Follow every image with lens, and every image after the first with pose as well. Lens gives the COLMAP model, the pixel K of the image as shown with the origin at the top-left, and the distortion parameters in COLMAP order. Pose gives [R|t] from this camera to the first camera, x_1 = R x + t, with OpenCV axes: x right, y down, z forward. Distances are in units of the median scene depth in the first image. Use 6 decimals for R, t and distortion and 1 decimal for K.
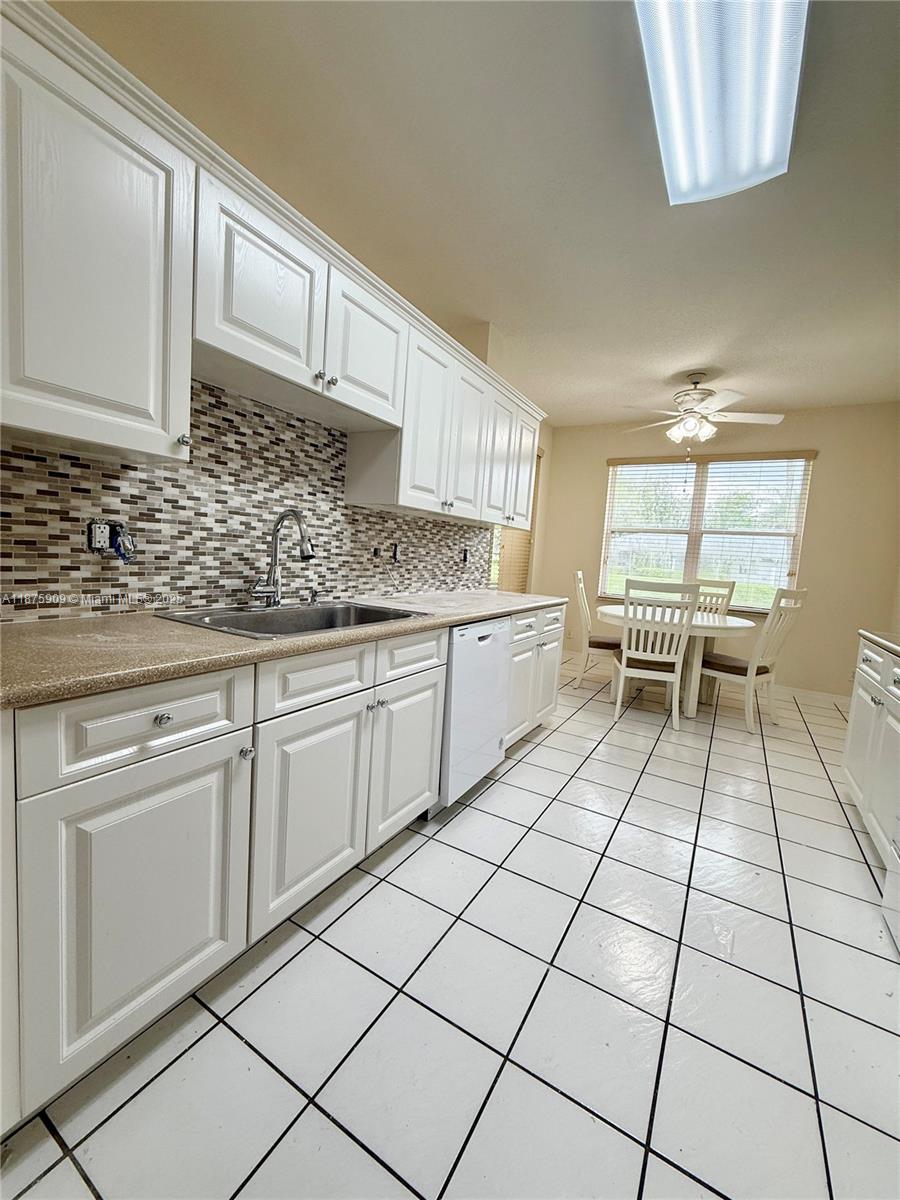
lens RADIAL K [[481.3, 0, 419.8], [0, 481.3, 592.2], [0, 0, 1]] dist [-0.000991, -0.000181]
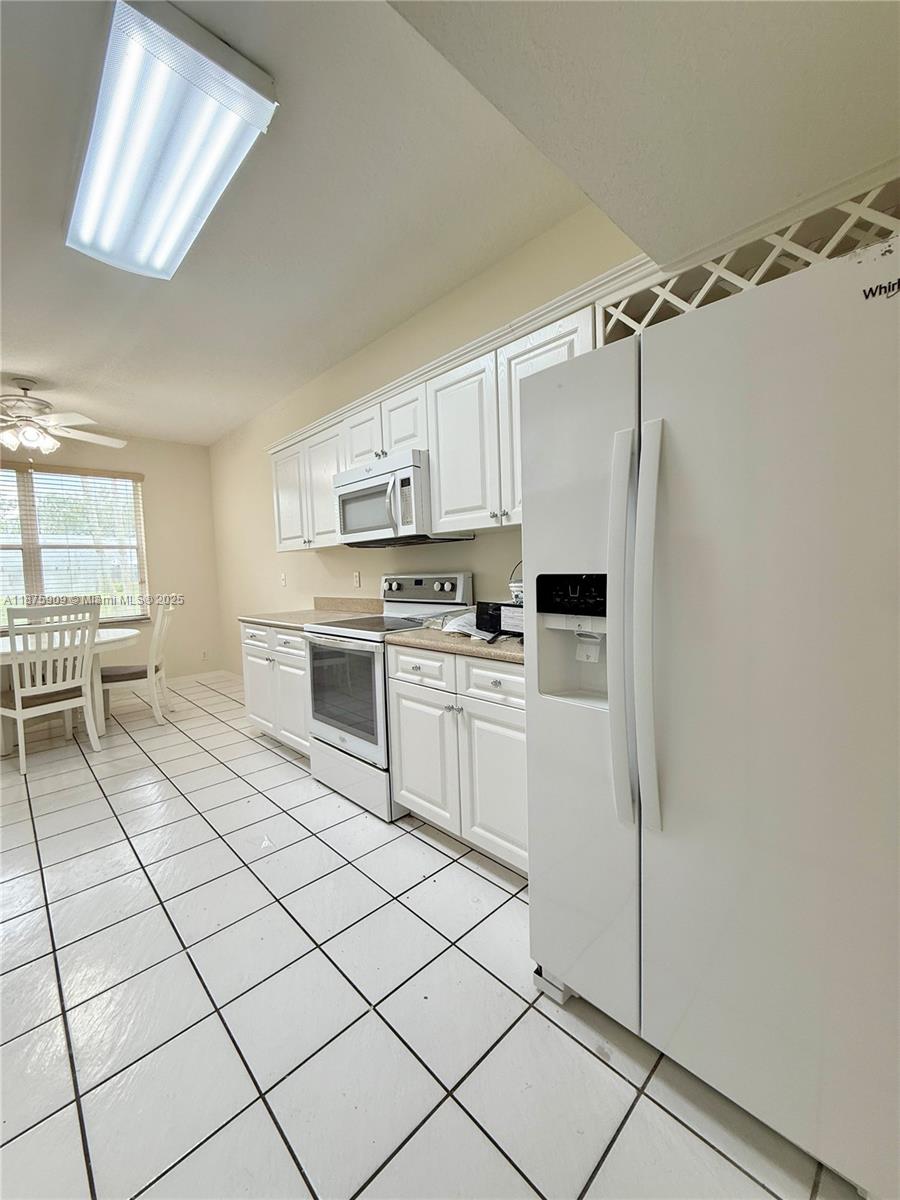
lens RADIAL K [[526.4, 0, 443.9], [0, 526.4, 574.6], [0, 0, 1]] dist [-0.001373, -0.000237]
pose [[0.264110, -0.088963, 0.960381, -0.374842], [0.137083, 0.989091, 0.053924, -0.043020], [-0.954701, 0.117410, 0.273424, -0.012839]]
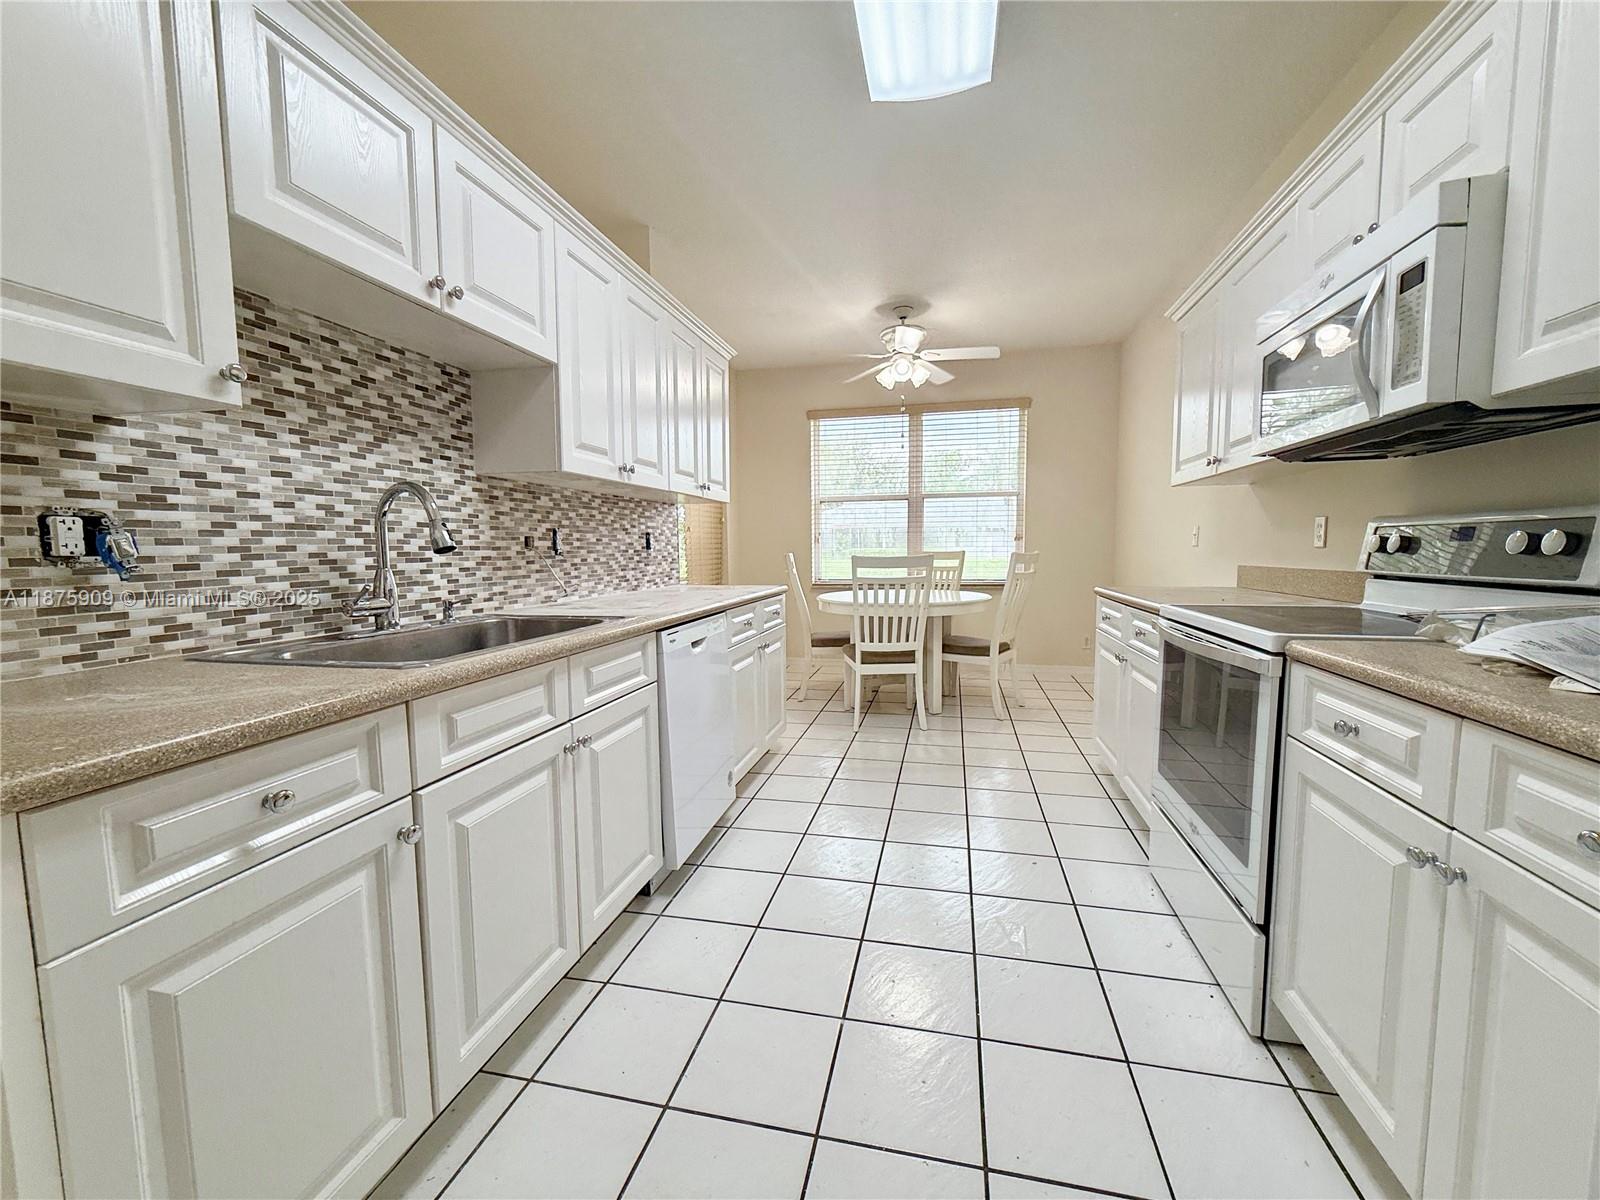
lens RADIAL K [[655.7, 0, 766.1], [0, 655.7, 597.9], [0, 0, 1]] dist [-0.001116, -0.000184]
pose [[0.949824, -0.092627, 0.298754, -0.066838], [0.092180, 0.995620, 0.015621, 0.018444], [-0.298893, 0.012702, 0.954202, -0.018149]]
